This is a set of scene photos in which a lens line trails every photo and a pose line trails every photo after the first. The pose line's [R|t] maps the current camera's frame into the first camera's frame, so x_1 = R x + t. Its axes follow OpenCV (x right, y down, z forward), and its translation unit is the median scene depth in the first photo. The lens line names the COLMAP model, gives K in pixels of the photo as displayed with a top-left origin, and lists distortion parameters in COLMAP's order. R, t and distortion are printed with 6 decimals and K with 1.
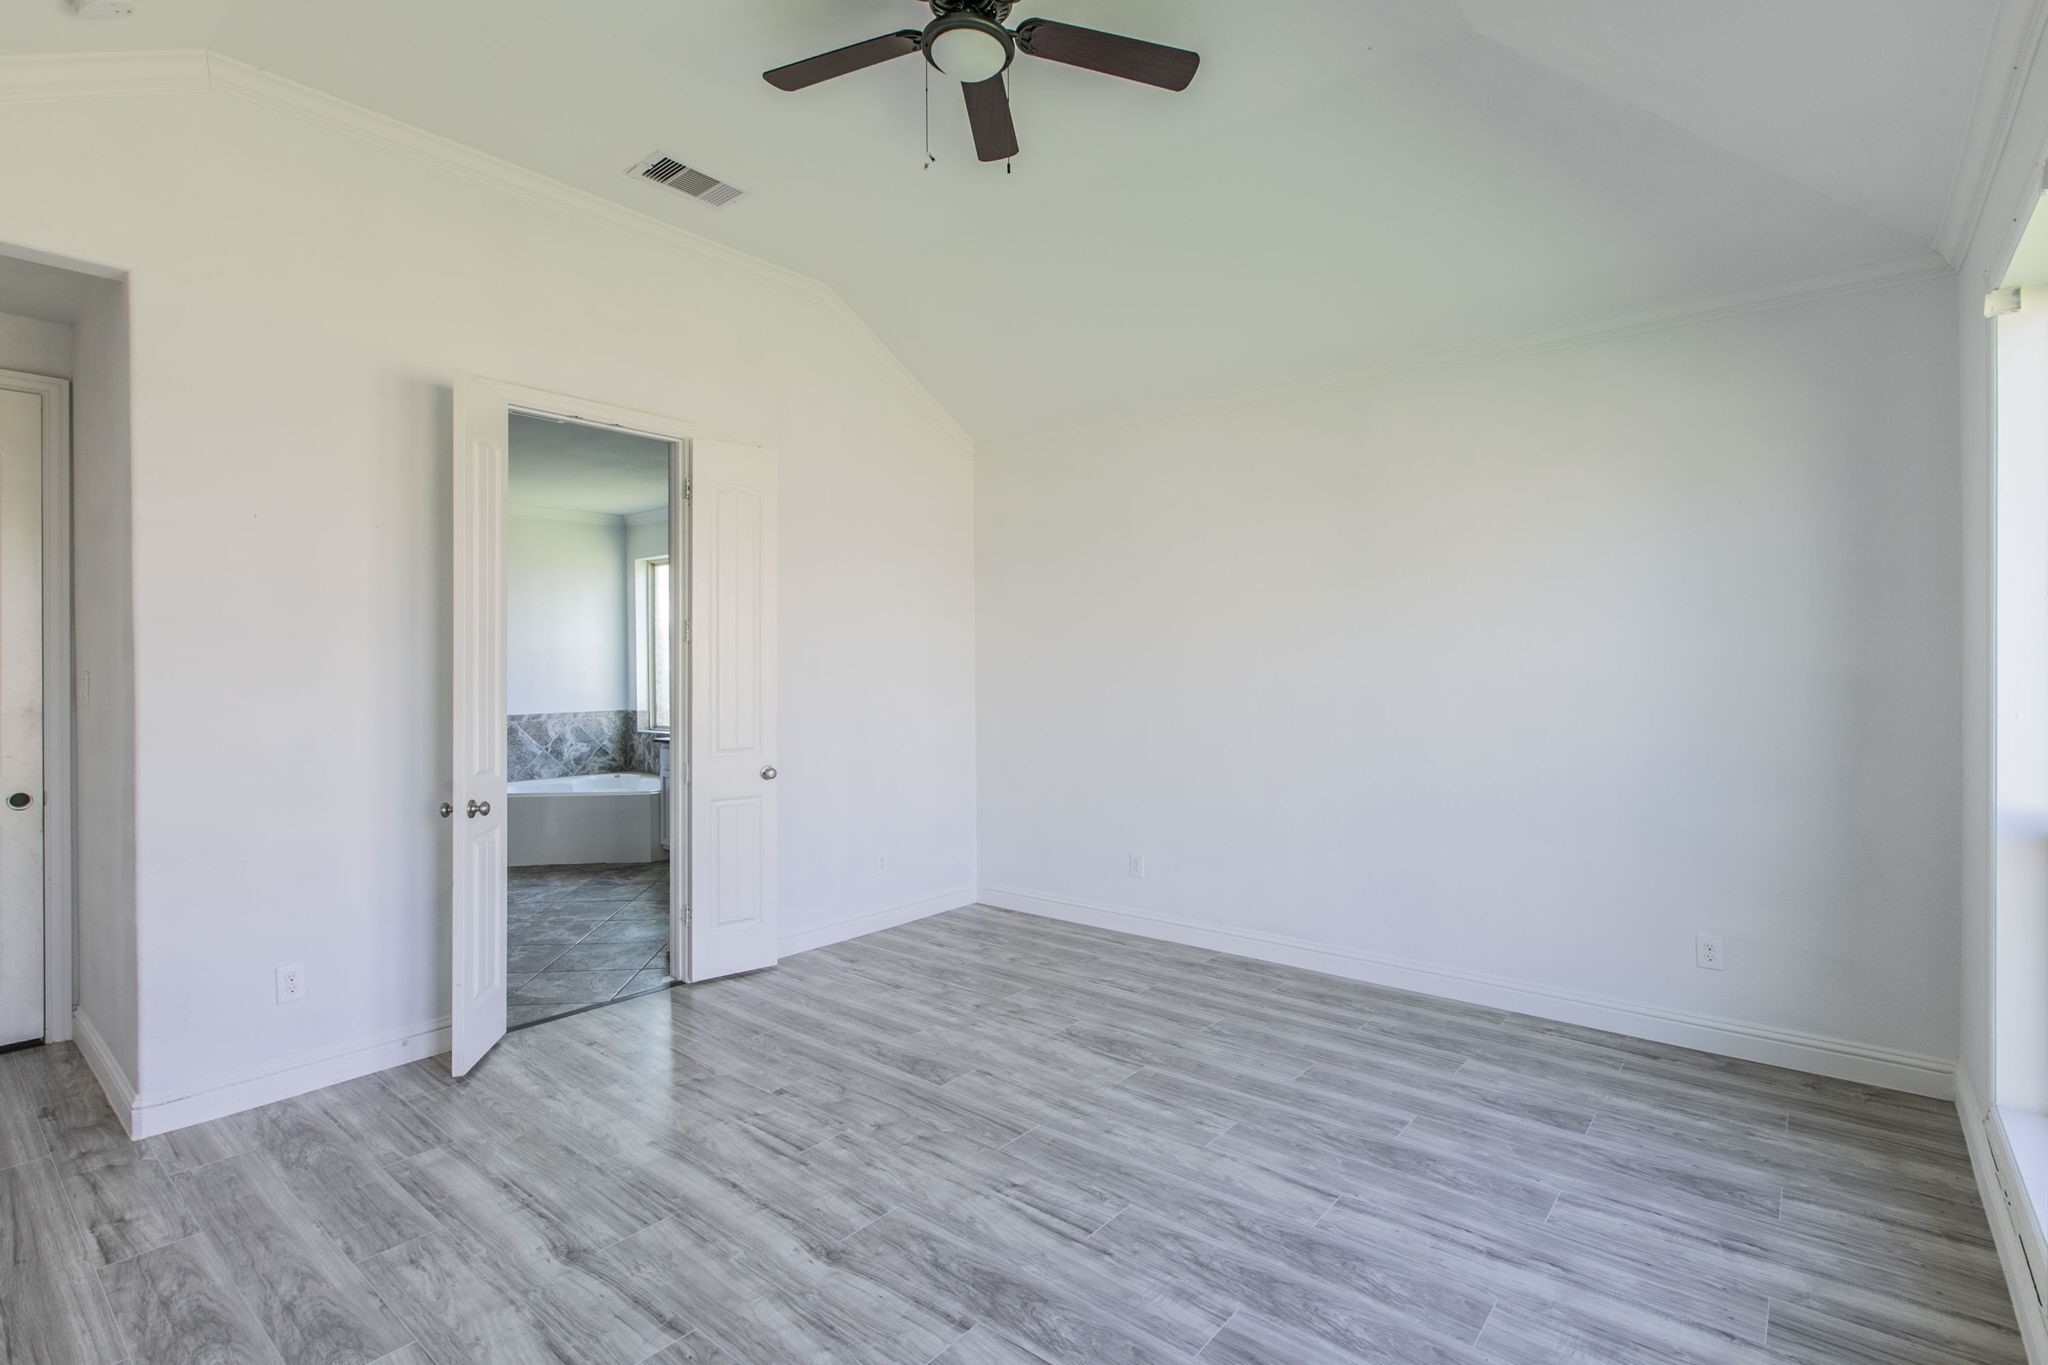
lens RADIAL K [[926.9, 0, 1019.0], [0, 926.9, 669.7], [0, 0, 1]] dist [-0.000053, 0.000152]
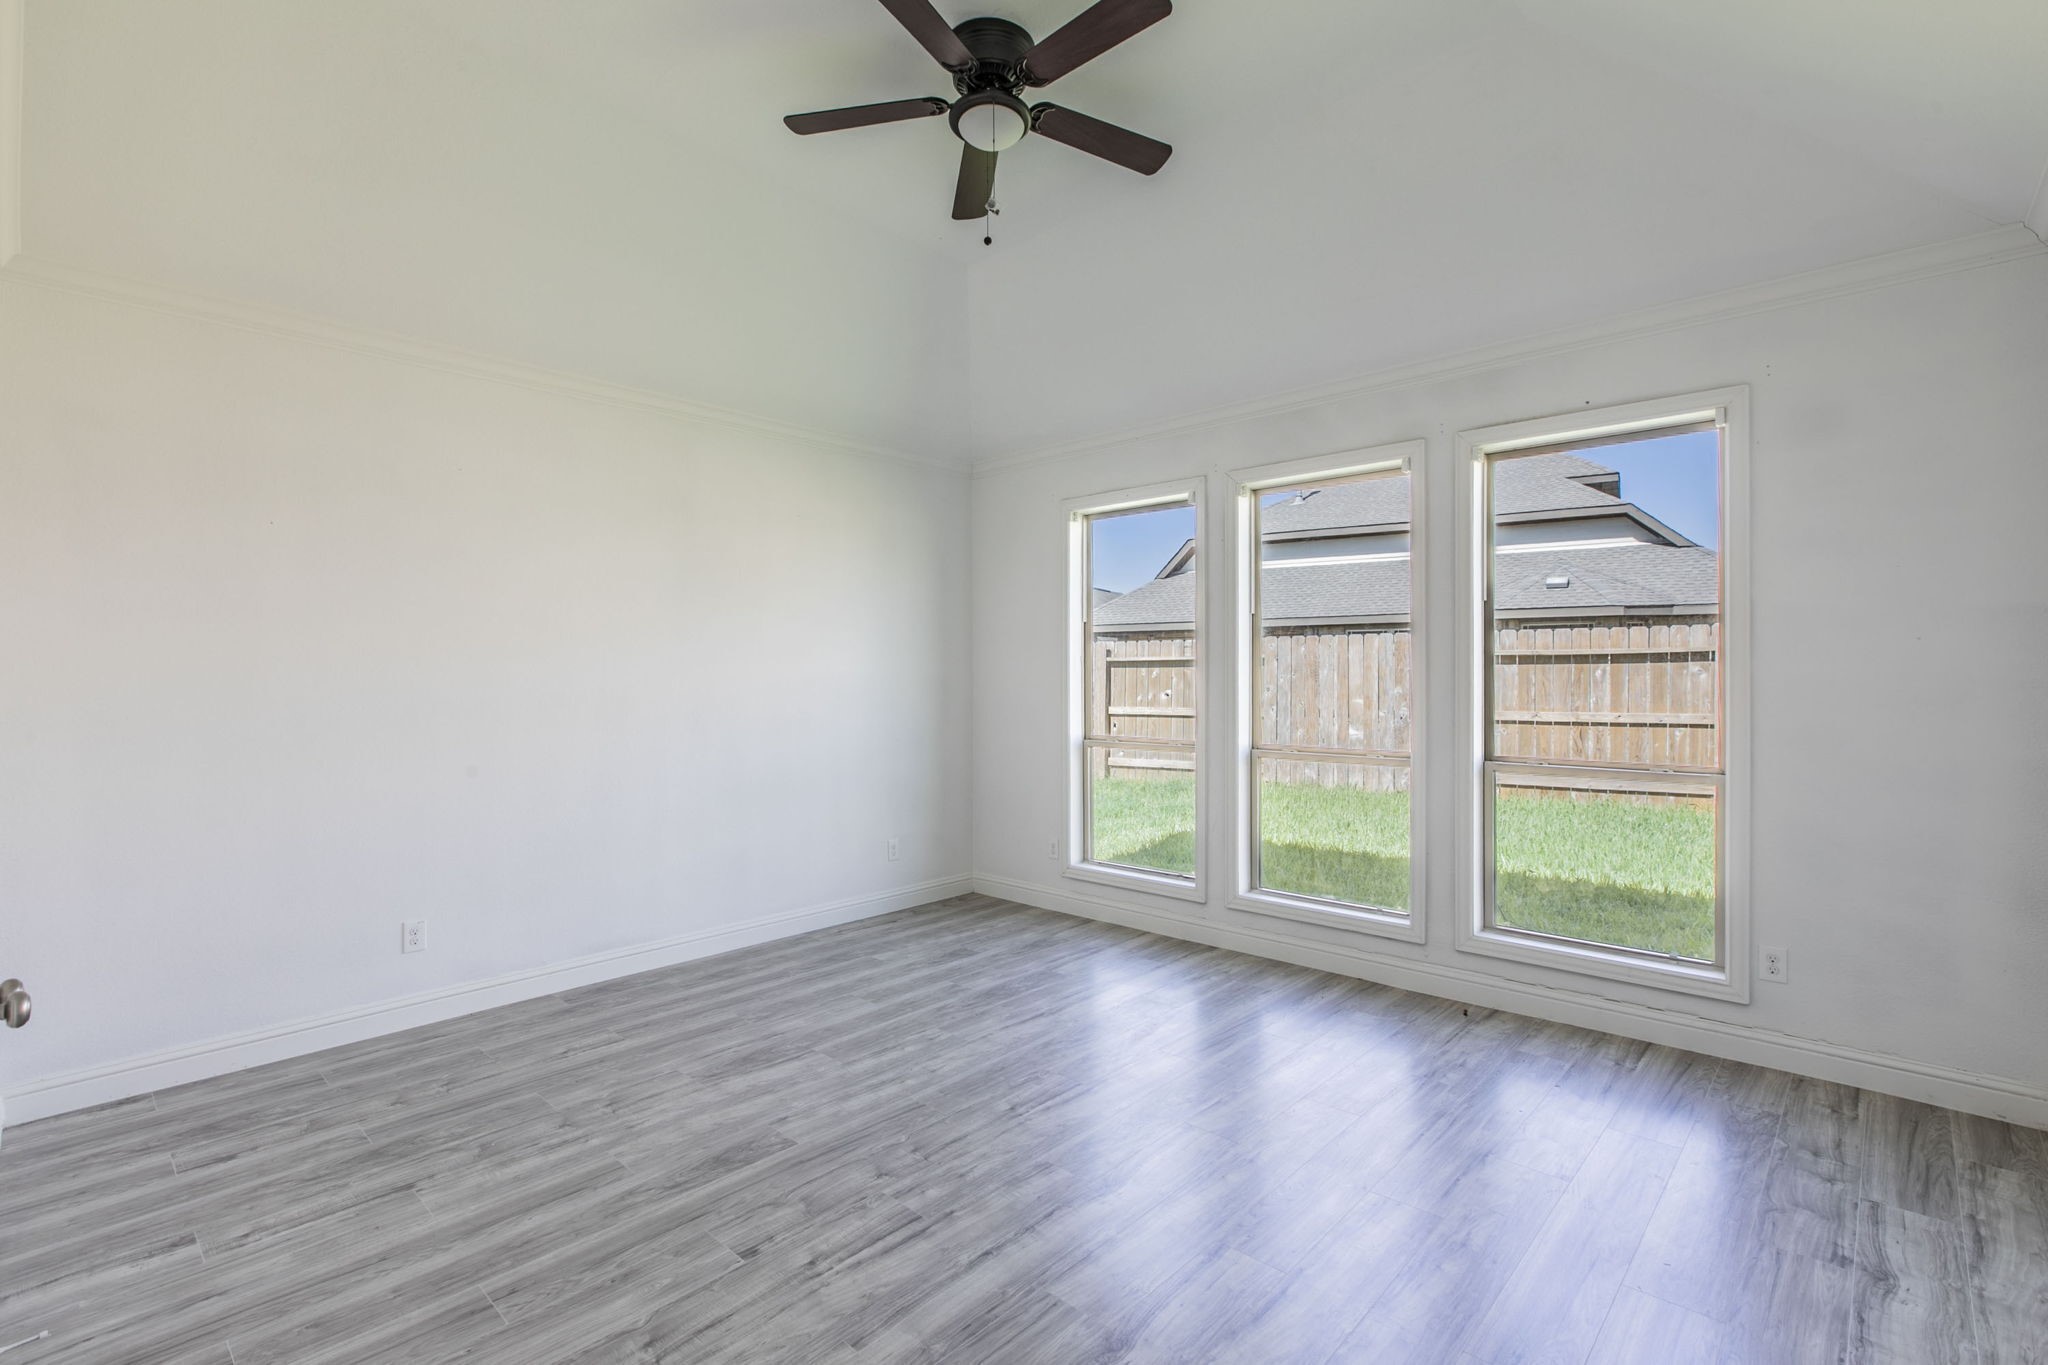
lens RADIAL K [[926.9, 0, 1015.5], [0, 926.9, 680.4], [0, 0, 1]] dist [-0.000053, 0.000152]
pose [[0.086181, -0.003514, 0.996273, -0.834378], [0.006535, 0.999974, 0.002961, 0.003388], [-0.996258, 0.006256, 0.086202, 0.626952]]
